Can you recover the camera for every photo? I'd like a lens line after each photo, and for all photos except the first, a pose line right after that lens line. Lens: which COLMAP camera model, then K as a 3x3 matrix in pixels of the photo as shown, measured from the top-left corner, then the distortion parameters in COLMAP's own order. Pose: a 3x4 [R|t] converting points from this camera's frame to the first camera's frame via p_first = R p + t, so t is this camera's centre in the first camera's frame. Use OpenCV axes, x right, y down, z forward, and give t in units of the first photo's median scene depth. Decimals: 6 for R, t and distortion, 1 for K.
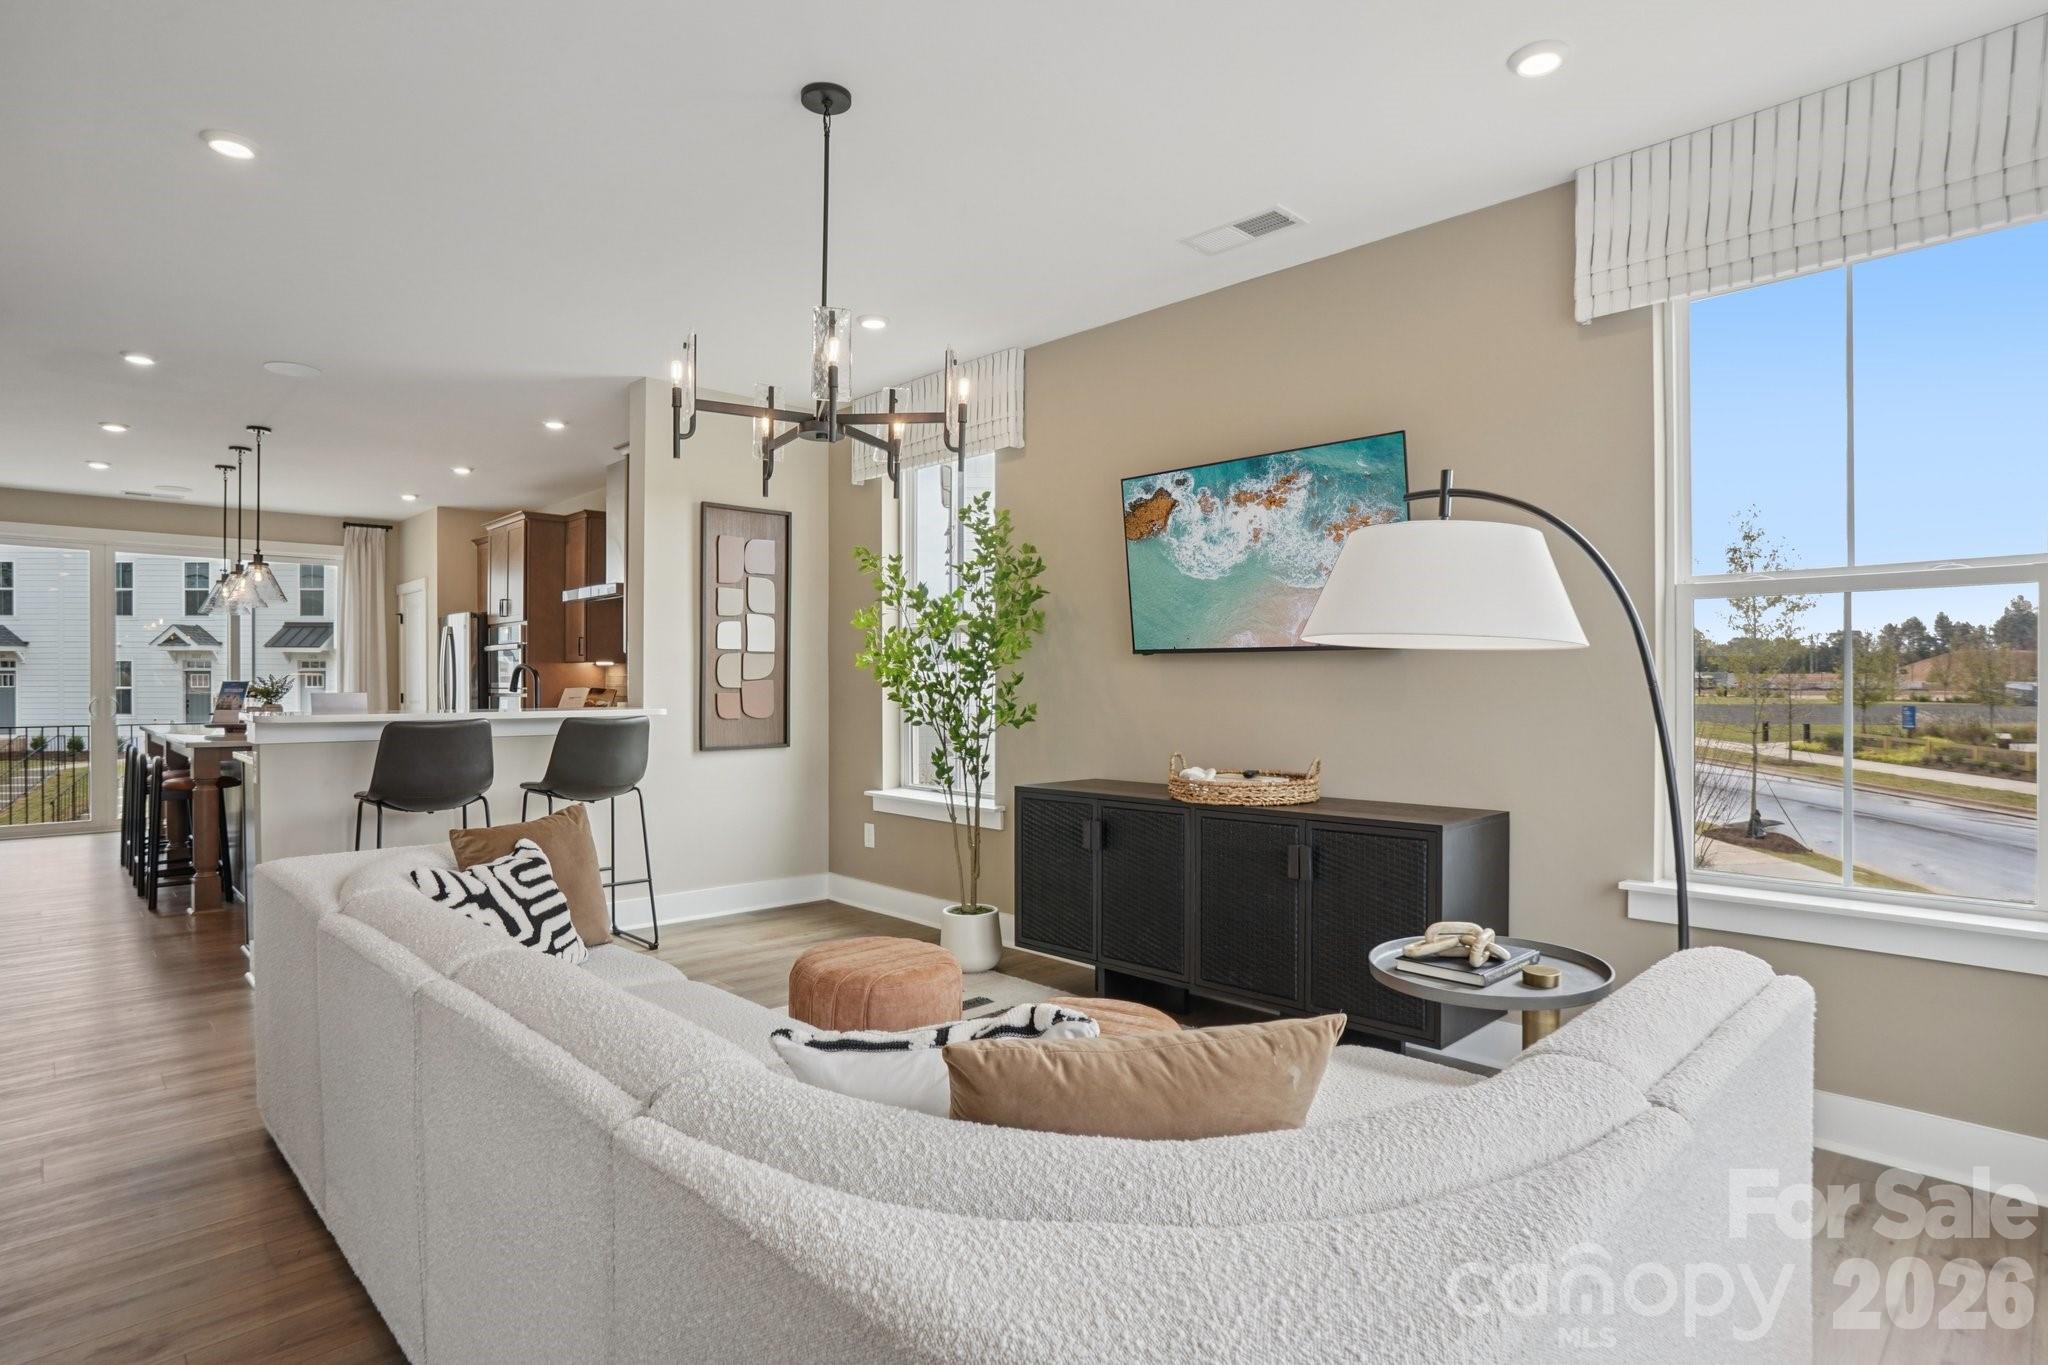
lens RADIAL K [[1093.4, 0, 1024.0], [0, 1093.4, 682.5], [0, 0, 1]] dist [-0.005757, -0.000154]
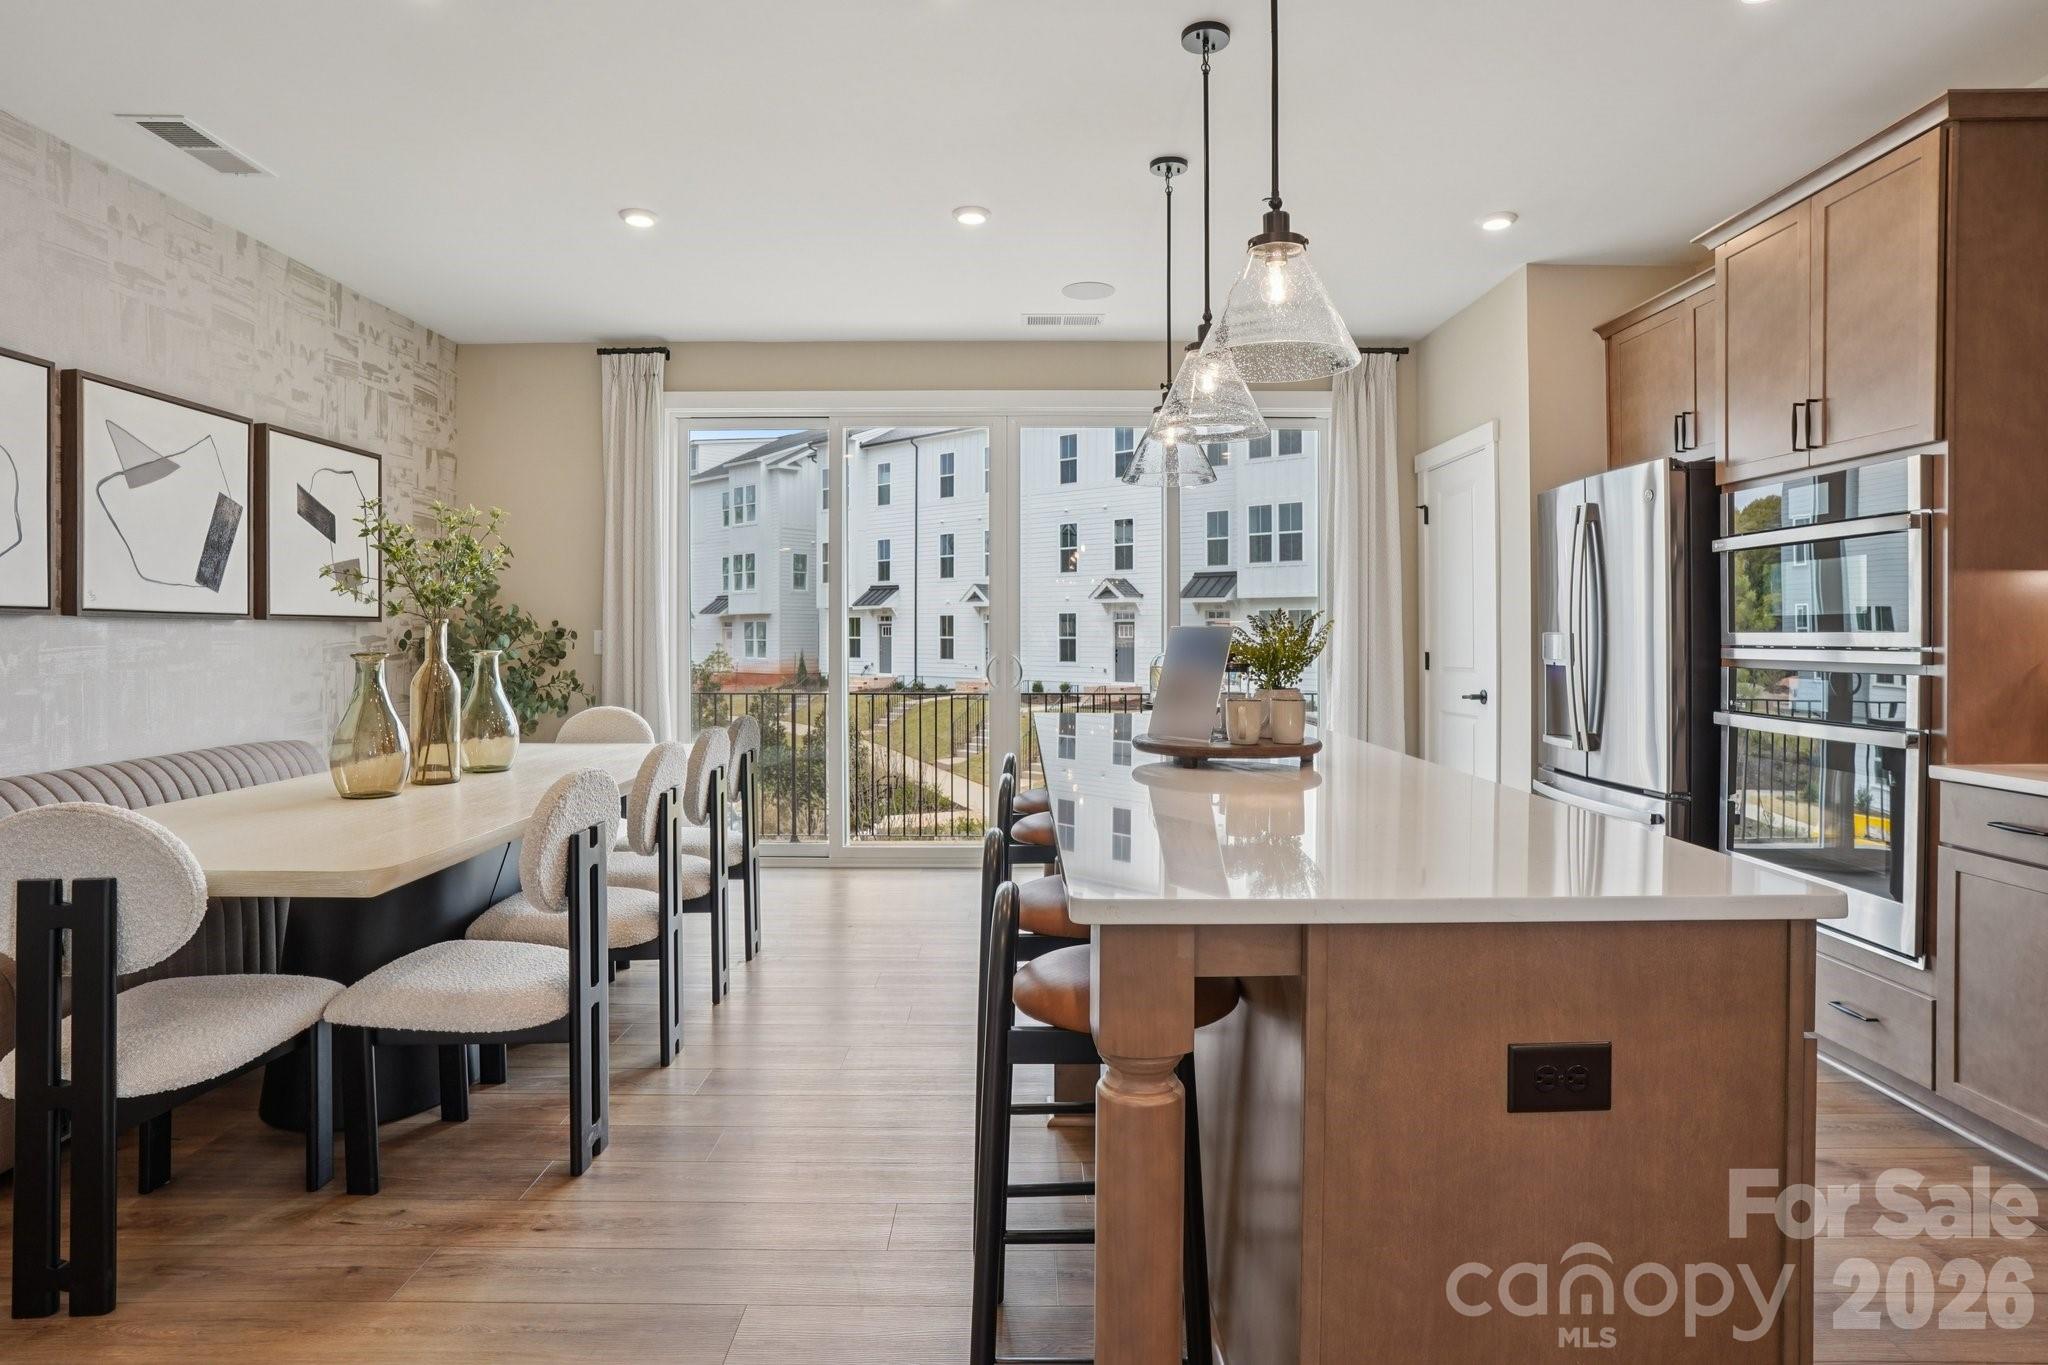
lens RADIAL K [[1107.4, 0, 1023.5], [0, 1107.4, 645.6], [0, 0, 1]] dist [-0.066739, 0.039114]
pose [[0.738786, 0.006816, -0.673905, -0.143132], [0.001028, 0.999936, 0.011241, 0.000086], [0.673939, -0.008997, 0.738732, 0.188012]]
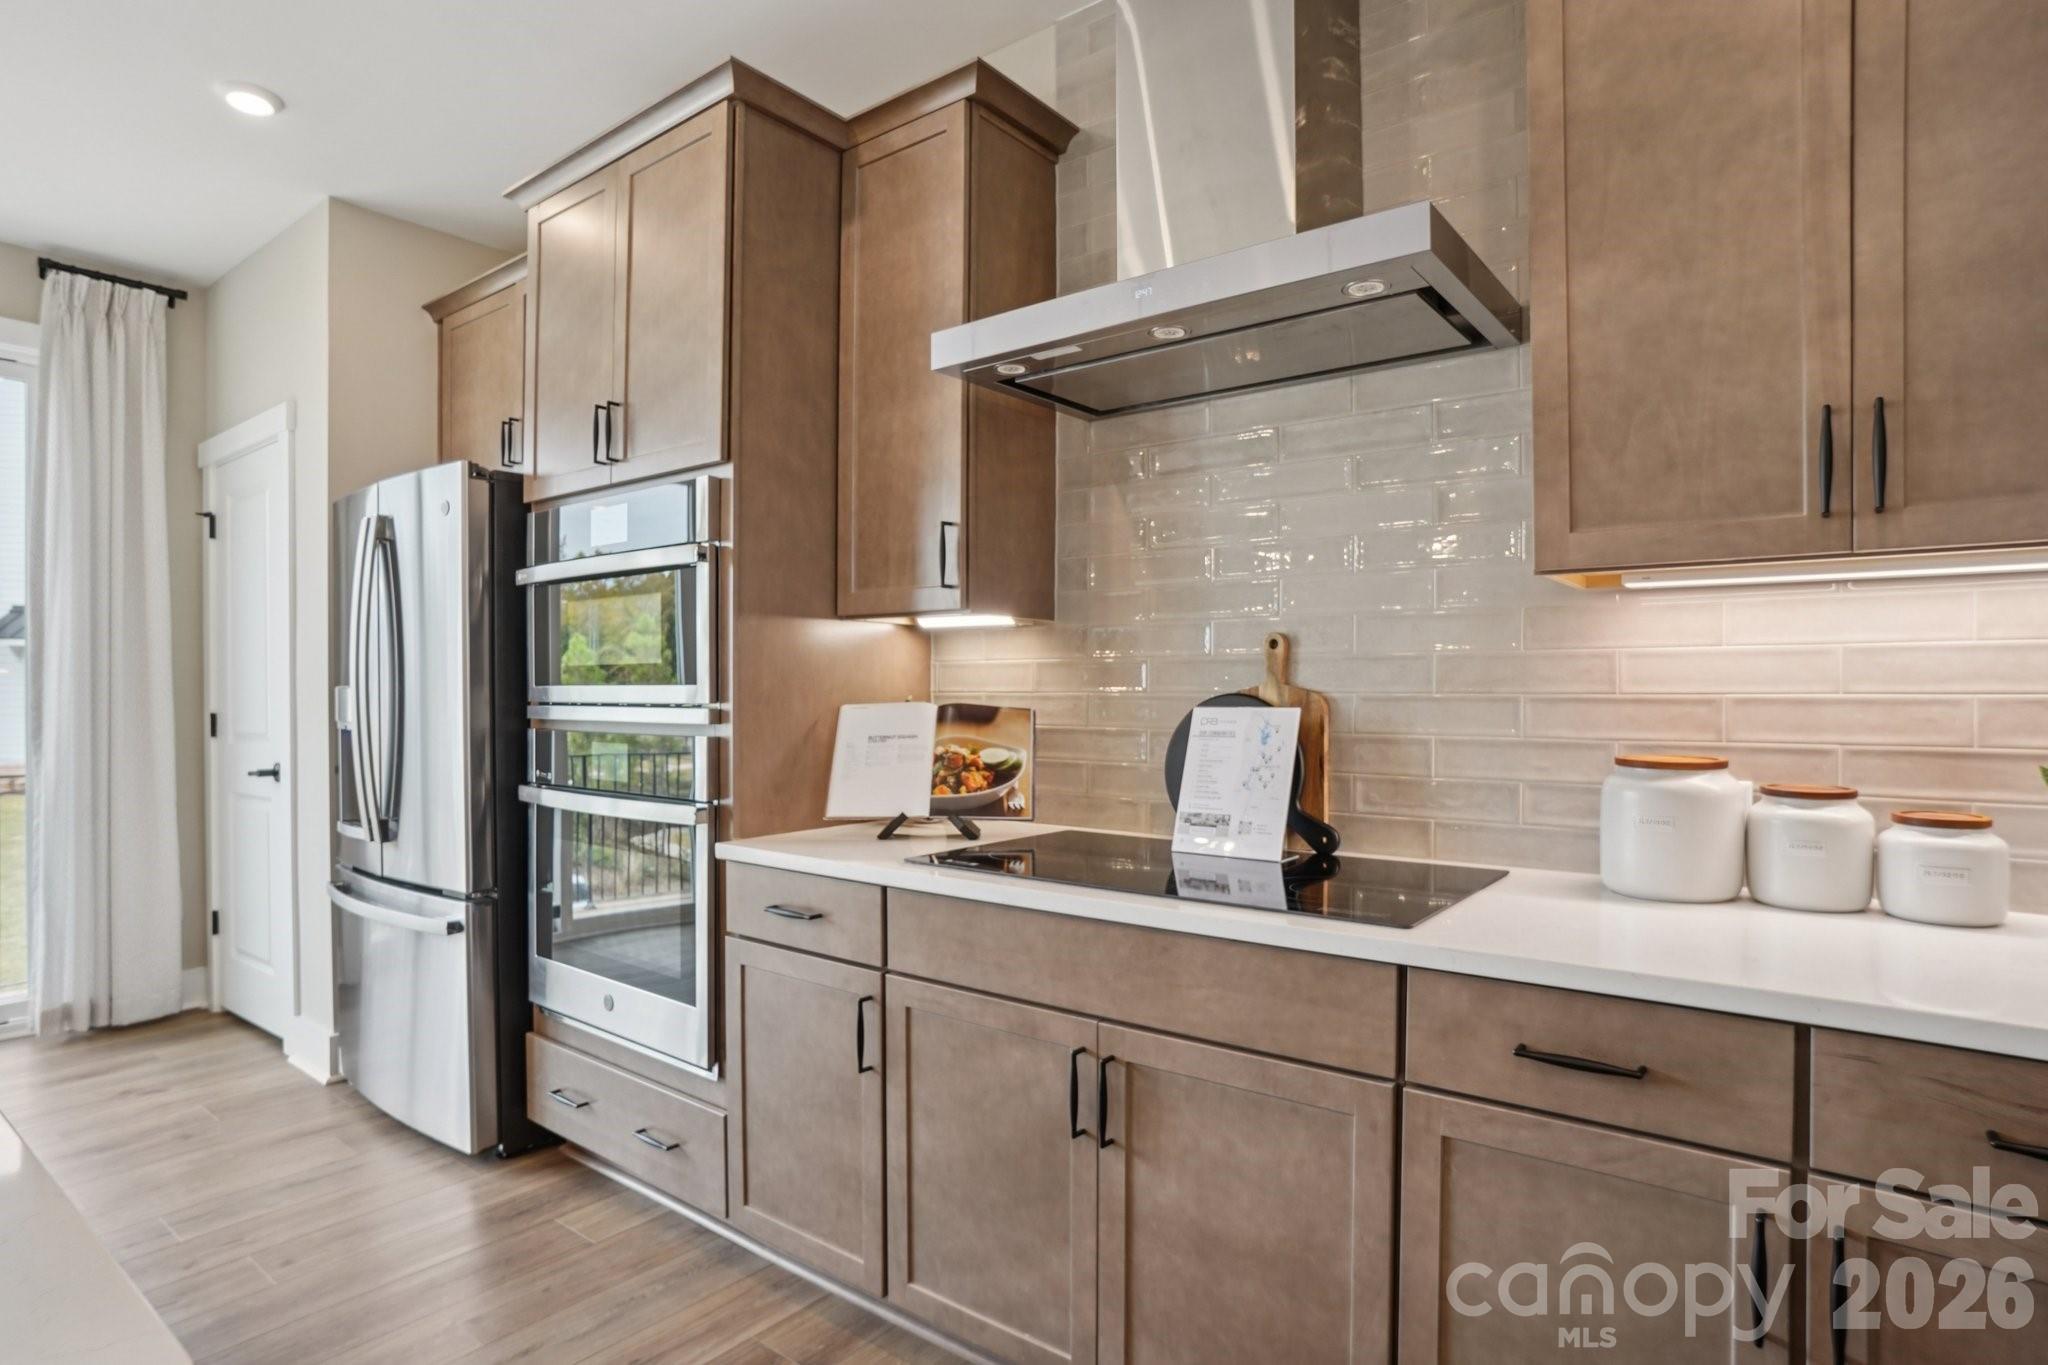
lens RADIAL K [[1093.4, 0, 1024.0], [0, 1093.4, 682.5], [0, 0, 1]] dist [-0.005757, -0.000154]
pose [[0.990030, 0.004167, 0.140793, -0.136215], [-0.003027, 0.999961, -0.008312, 0.000462], [-0.140822, 0.007803, 0.990004, 0.231706]]
